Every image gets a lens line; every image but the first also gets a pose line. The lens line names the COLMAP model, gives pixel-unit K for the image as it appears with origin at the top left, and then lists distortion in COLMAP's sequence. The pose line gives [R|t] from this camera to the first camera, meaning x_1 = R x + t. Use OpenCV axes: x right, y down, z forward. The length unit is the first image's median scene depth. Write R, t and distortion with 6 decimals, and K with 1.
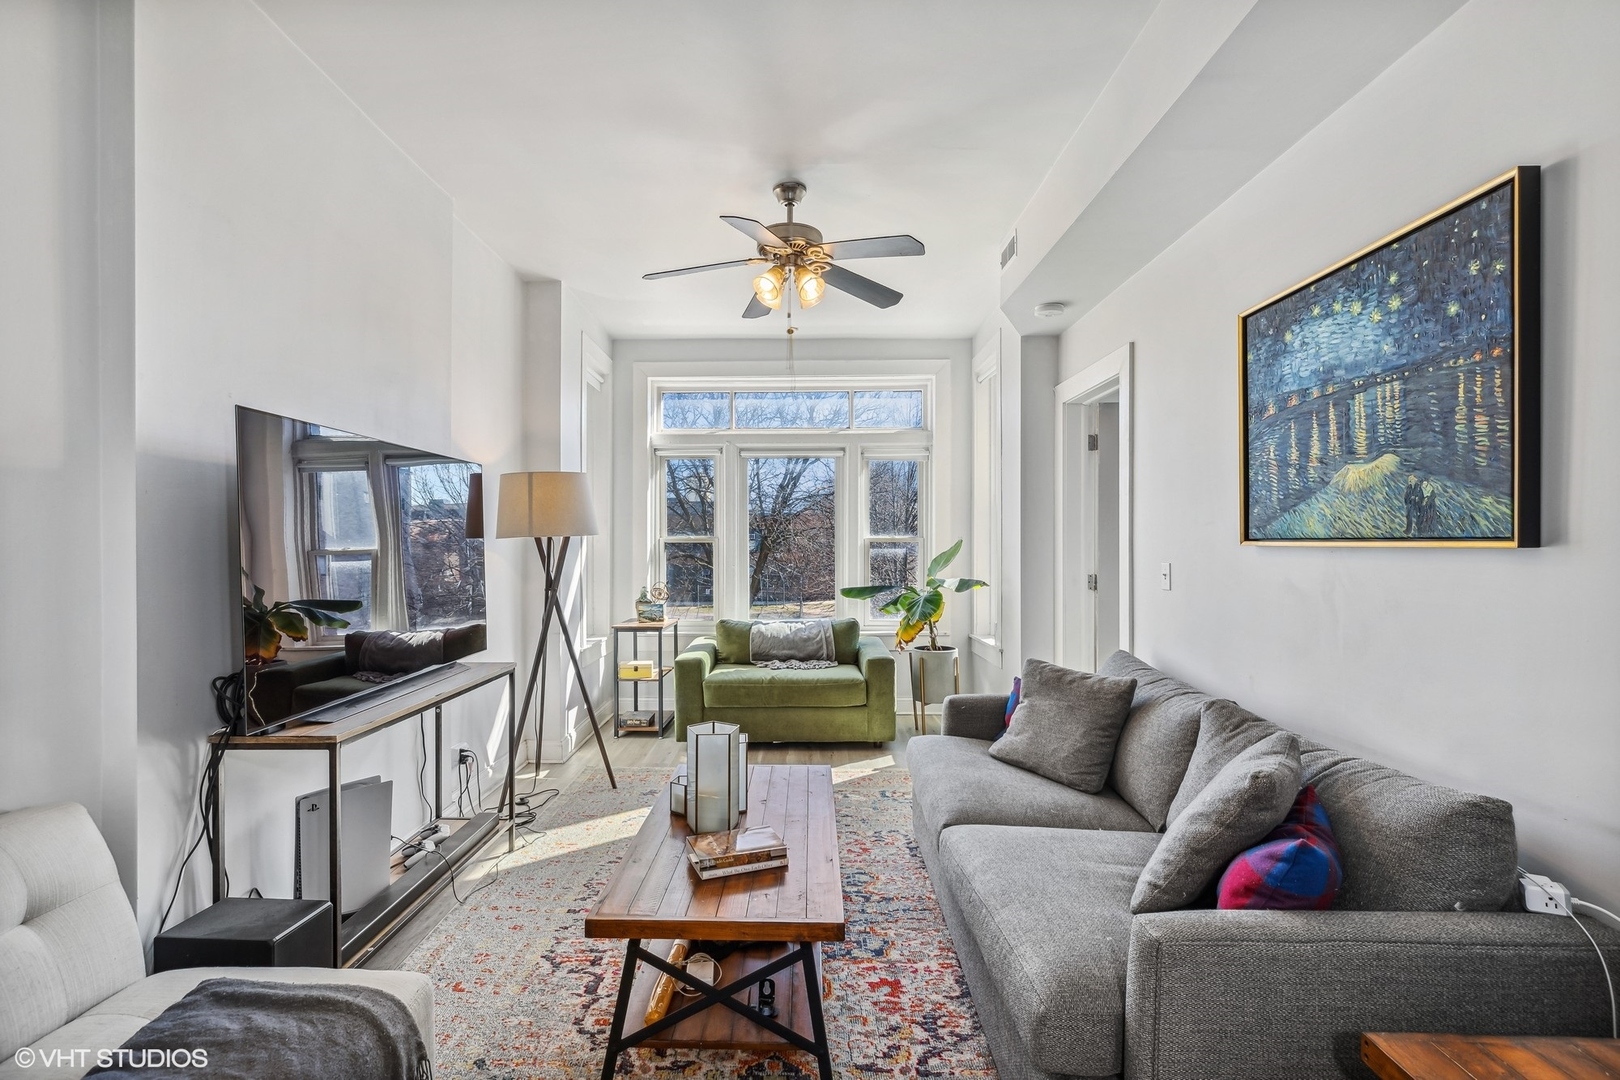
lens RADIAL K [[733.2, 0, 814.5], [0, 733.2, 544.8], [0, 0, 1]] dist [0.000144, -0.000017]
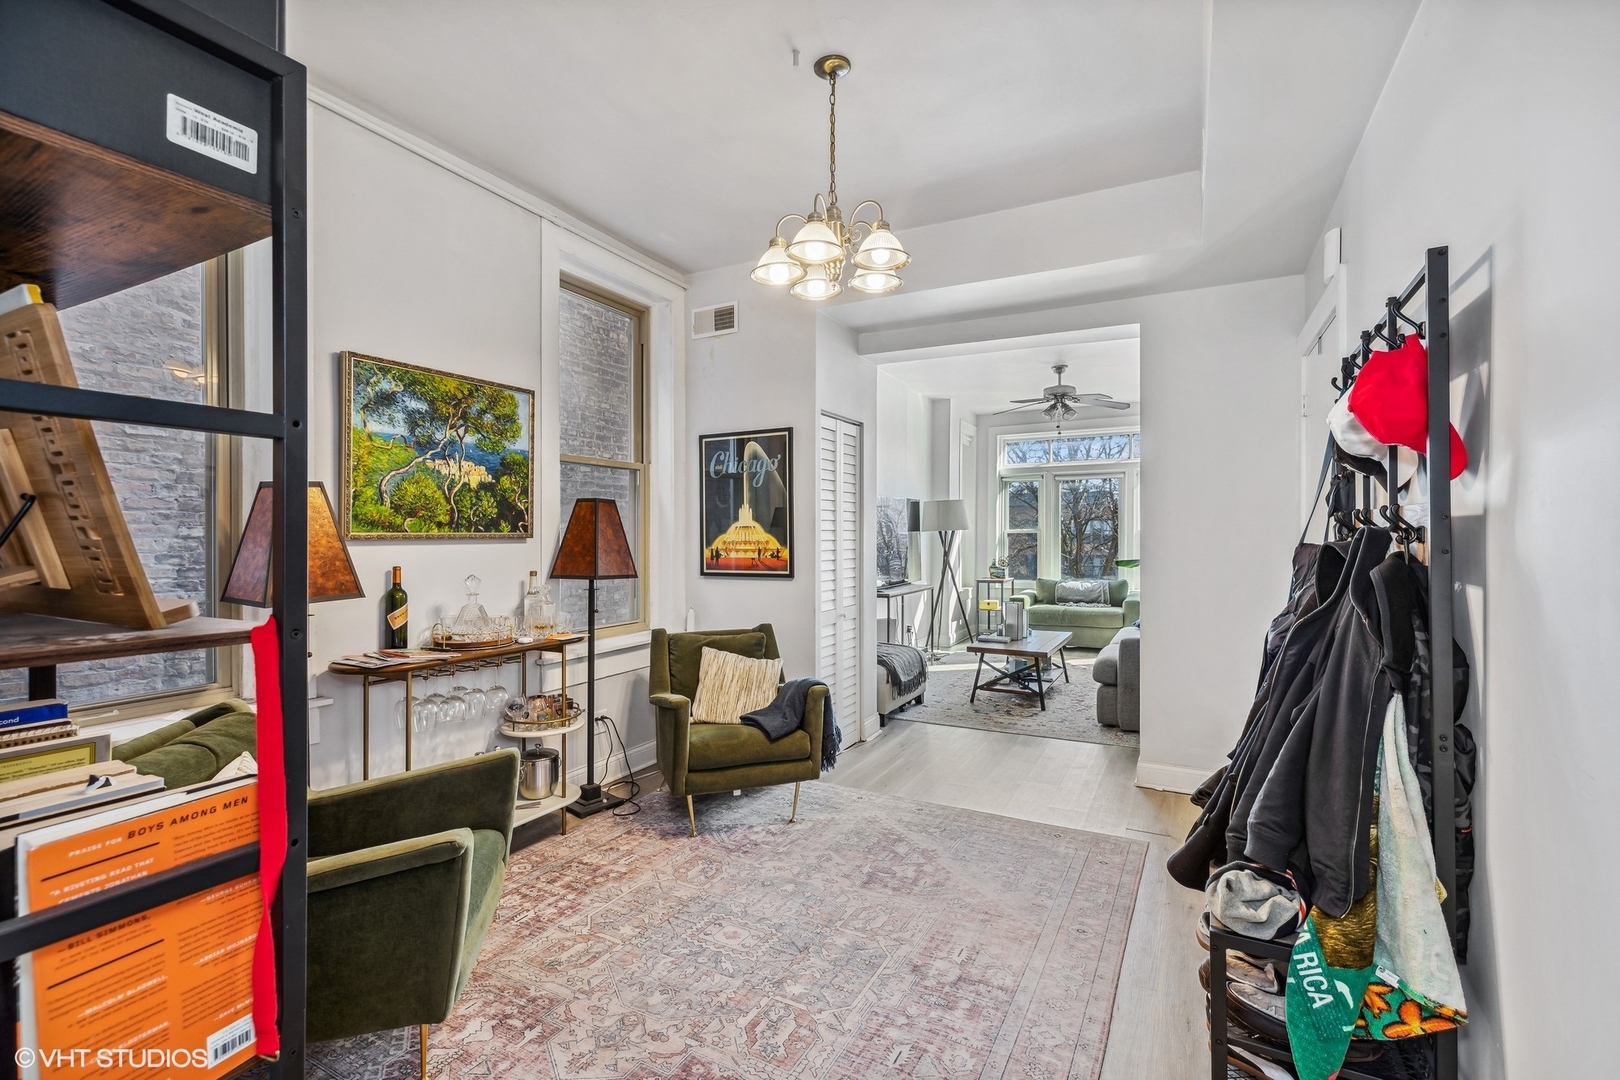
lens RADIAL K [[733.2, 0, 815.0], [0, 733.2, 544.2], [0, 0, 1]] dist [0.000144, -0.000017]
pose [[0.883701, 0.007066, -0.467998, 0.209782], [-0.006004, 0.999975, 0.003761, 0.020900], [0.468013, -0.000514, 0.883722, -0.749243]]
